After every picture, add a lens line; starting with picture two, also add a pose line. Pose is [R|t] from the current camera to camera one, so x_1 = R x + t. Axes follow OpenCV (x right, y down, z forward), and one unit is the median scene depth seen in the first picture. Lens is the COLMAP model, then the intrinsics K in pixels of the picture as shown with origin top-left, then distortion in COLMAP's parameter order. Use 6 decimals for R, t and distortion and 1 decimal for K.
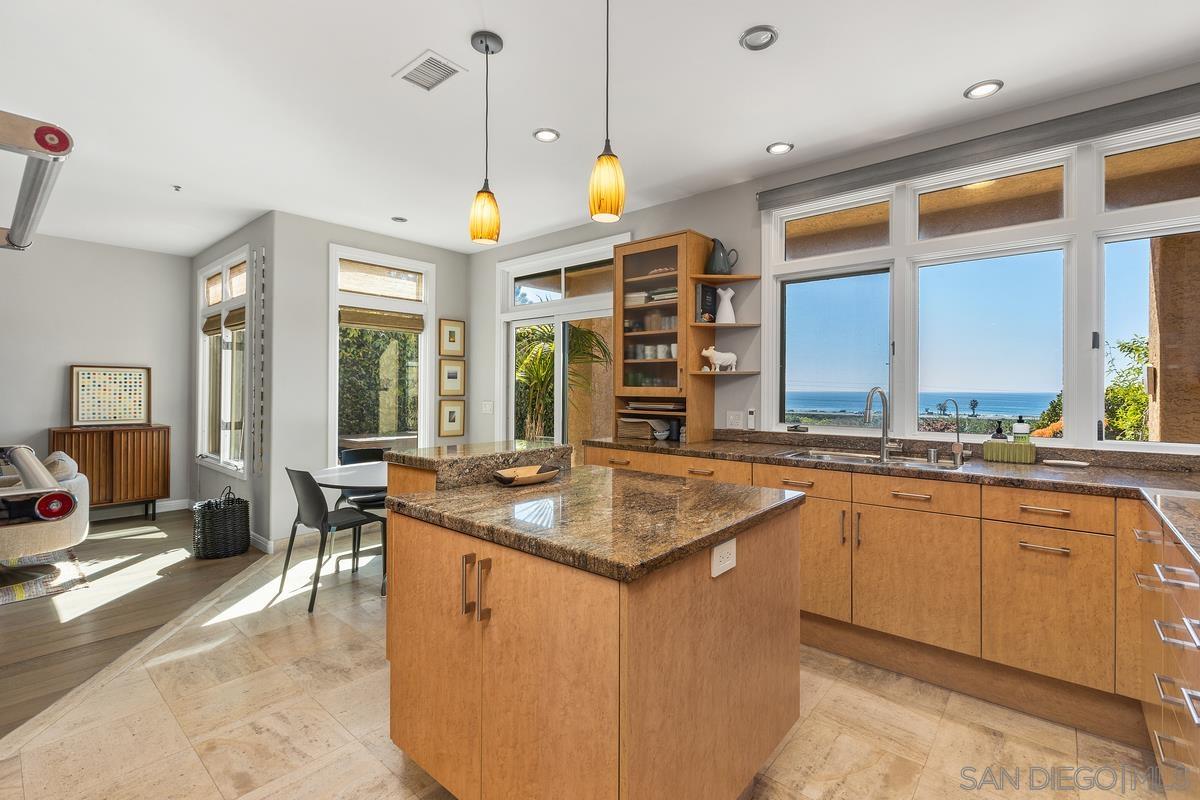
lens RADIAL K [[536.9, 0, 605.0], [0, 536.9, 392.4], [0, 0, 1]] dist [-0.002473, -0.000864]
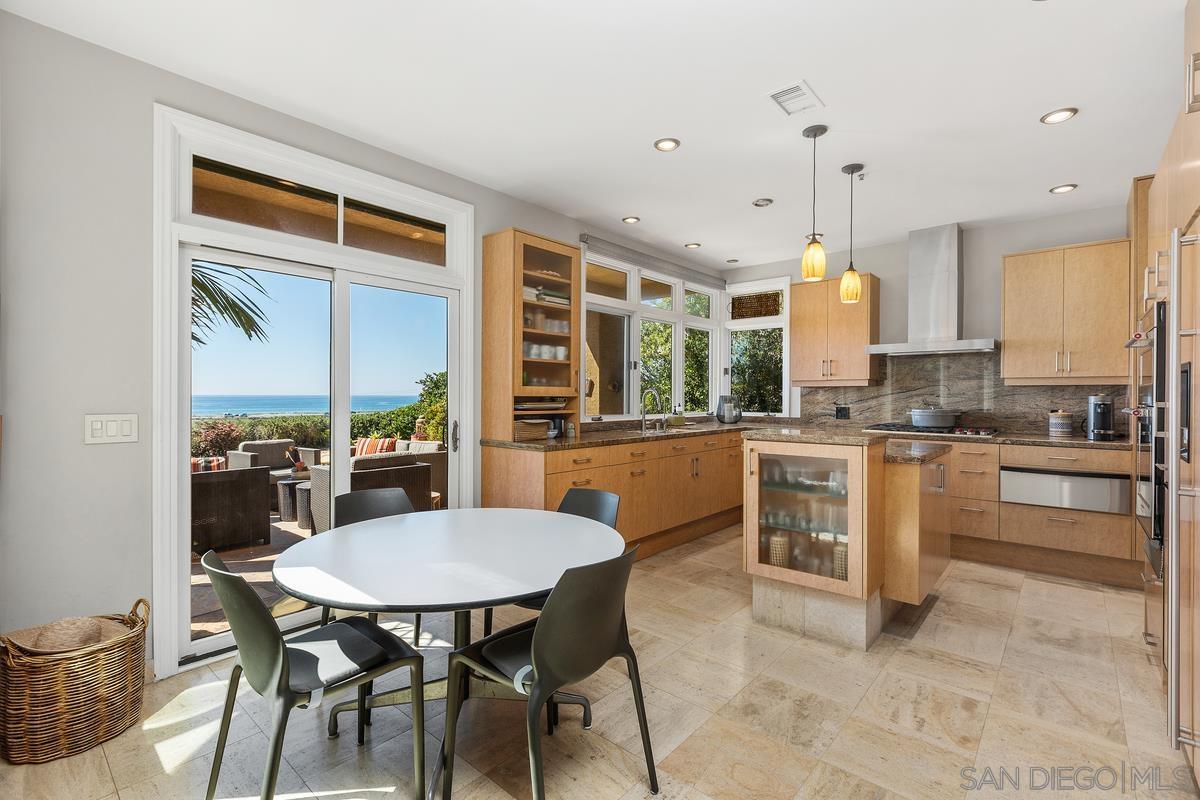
lens RADIAL K [[536.9, 0, 605.5], [0, 536.9, 400.1], [0, 0, 1]] dist [-0.002473, -0.000864]
pose [[0.005768, -0.012875, 0.999900, -0.947788], [0.002373, 0.999914, 0.012861, 0.002442], [-0.999981, 0.002298, 0.005798, 0.908976]]
